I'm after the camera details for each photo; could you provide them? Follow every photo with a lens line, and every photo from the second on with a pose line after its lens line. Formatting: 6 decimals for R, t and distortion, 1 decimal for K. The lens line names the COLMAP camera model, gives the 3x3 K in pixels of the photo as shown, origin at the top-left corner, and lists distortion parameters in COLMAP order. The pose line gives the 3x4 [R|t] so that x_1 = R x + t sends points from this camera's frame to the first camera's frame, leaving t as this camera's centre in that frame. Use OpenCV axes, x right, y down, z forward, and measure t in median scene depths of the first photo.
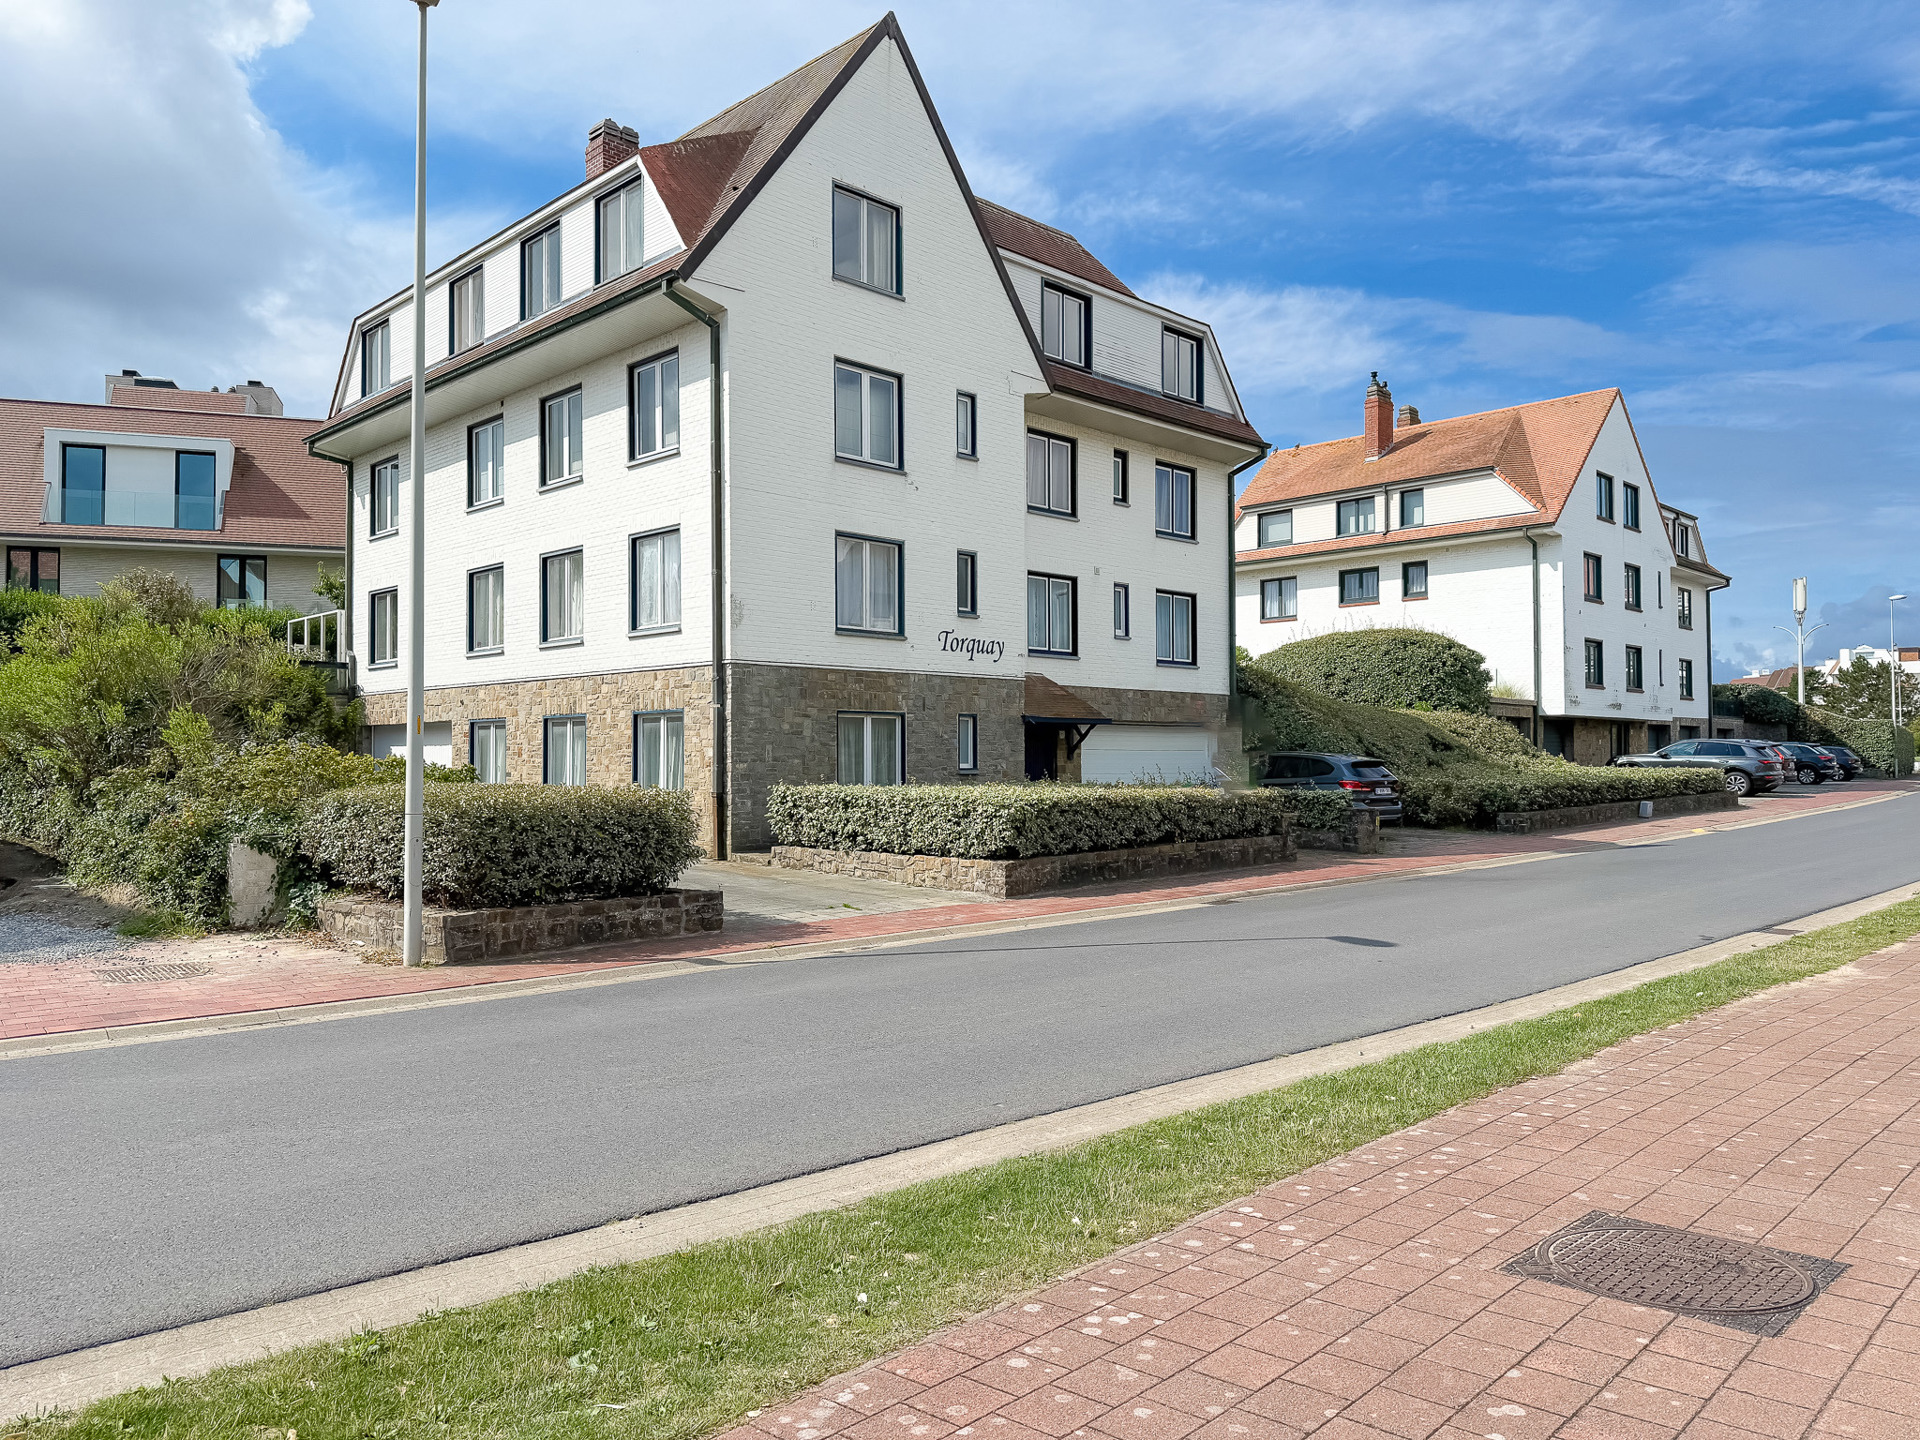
lens RADIAL K [[1372.0, 0, 960.0], [0, 1372.0, 720.0], [0, 0, 1]] dist [0.006125, 0.000050]
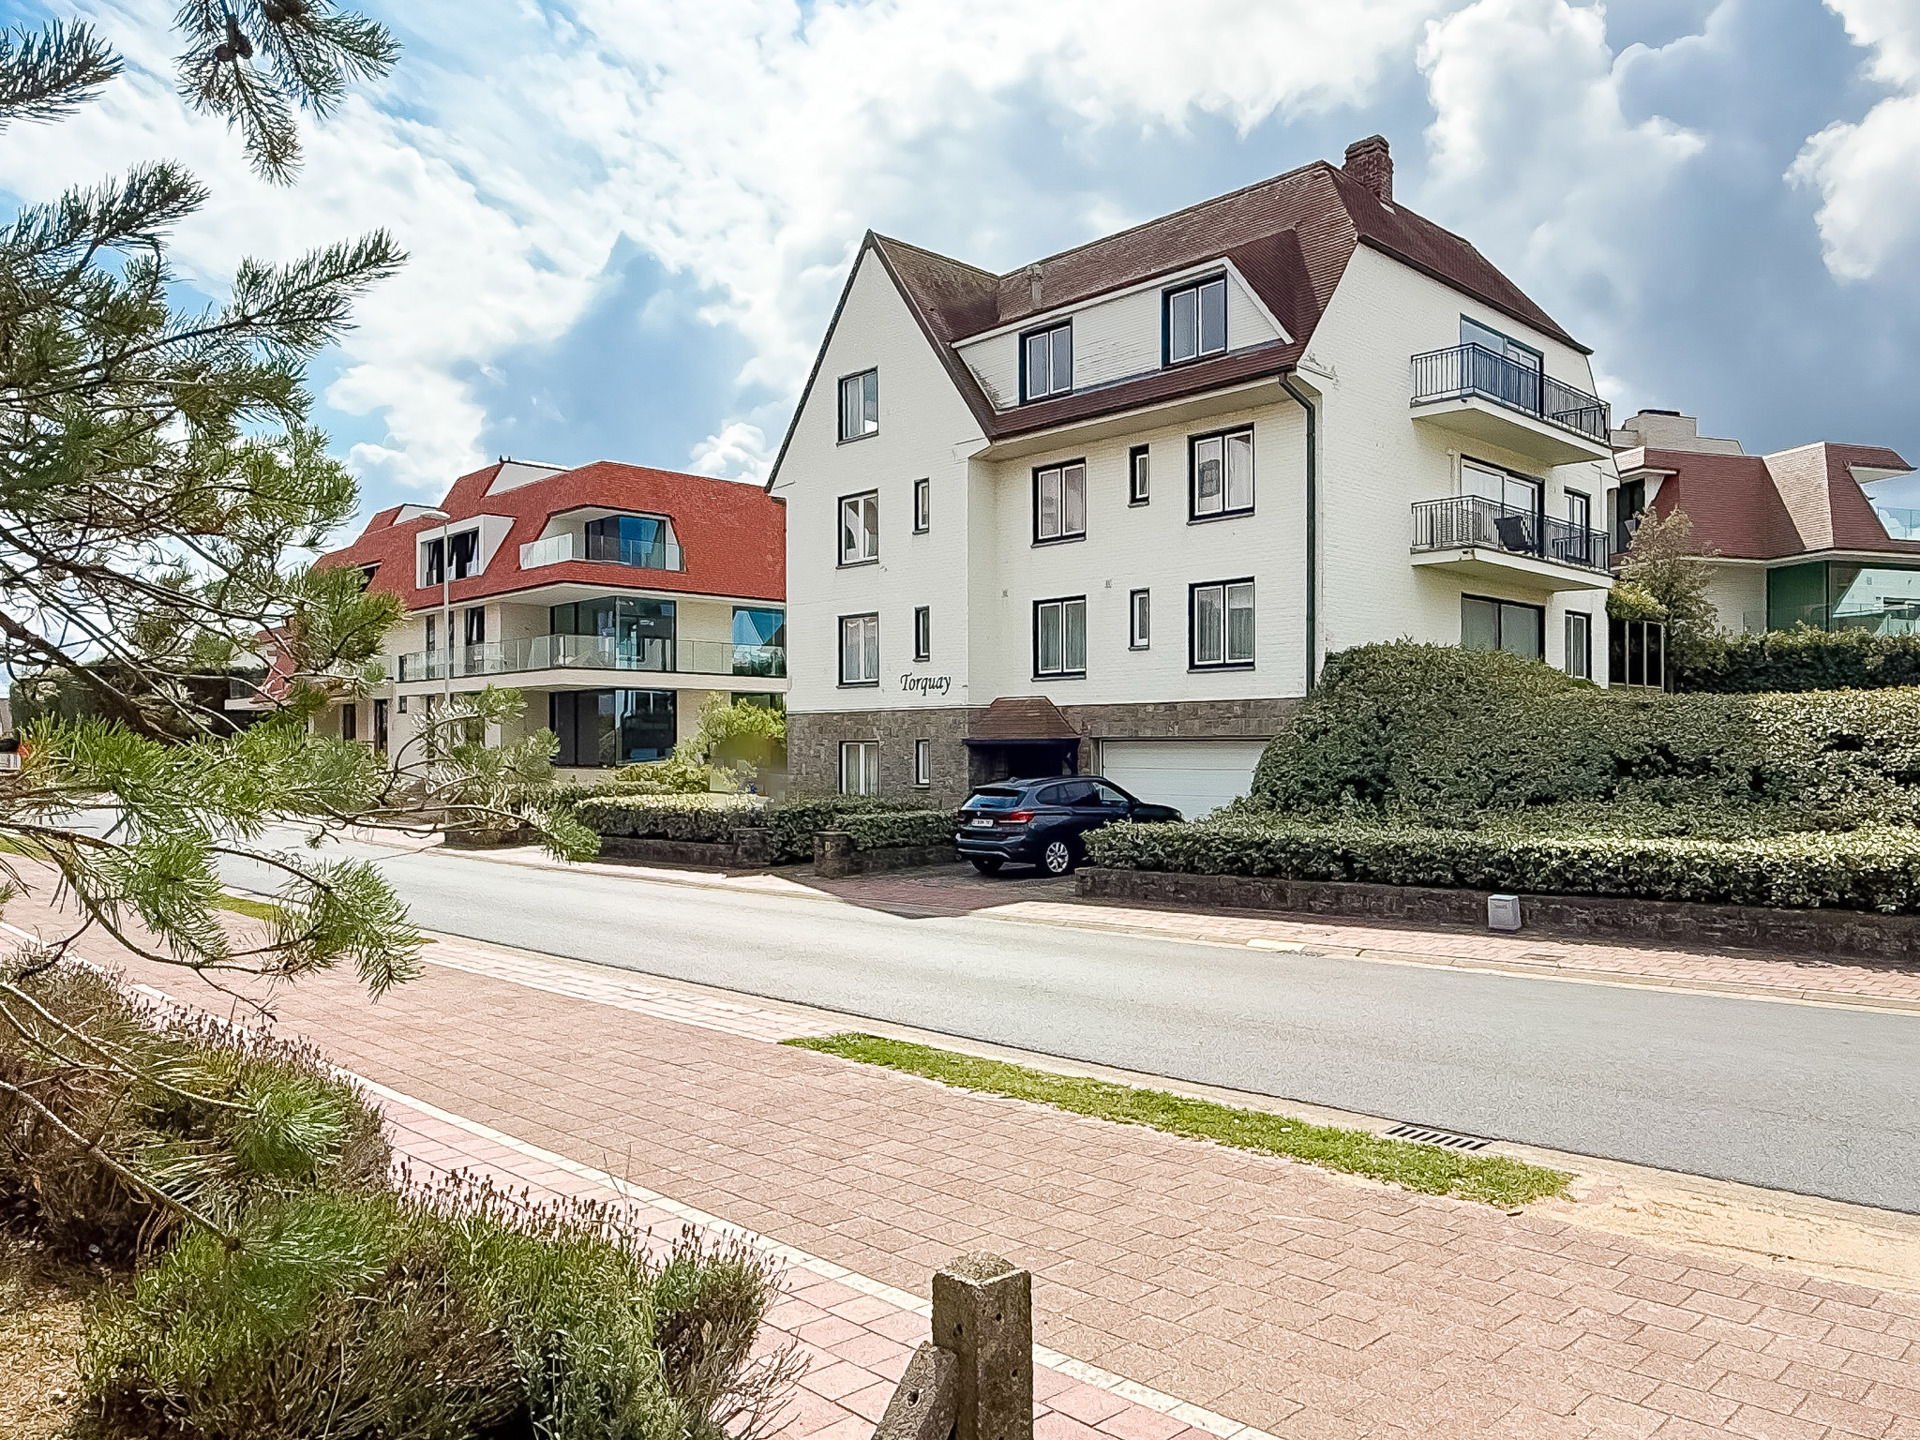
lens RADIAL K [[1399.1, 0, 960.0], [0, 1399.1, 720.0], [0, 0, 1]] dist [-0.133862, 0.000045]
pose [[-0.026691, -0.014291, -0.999542, 1.183611], [0.036291, 0.999225, -0.015255, -0.001254], [0.998985, -0.036682, -0.026151, 0.999071]]
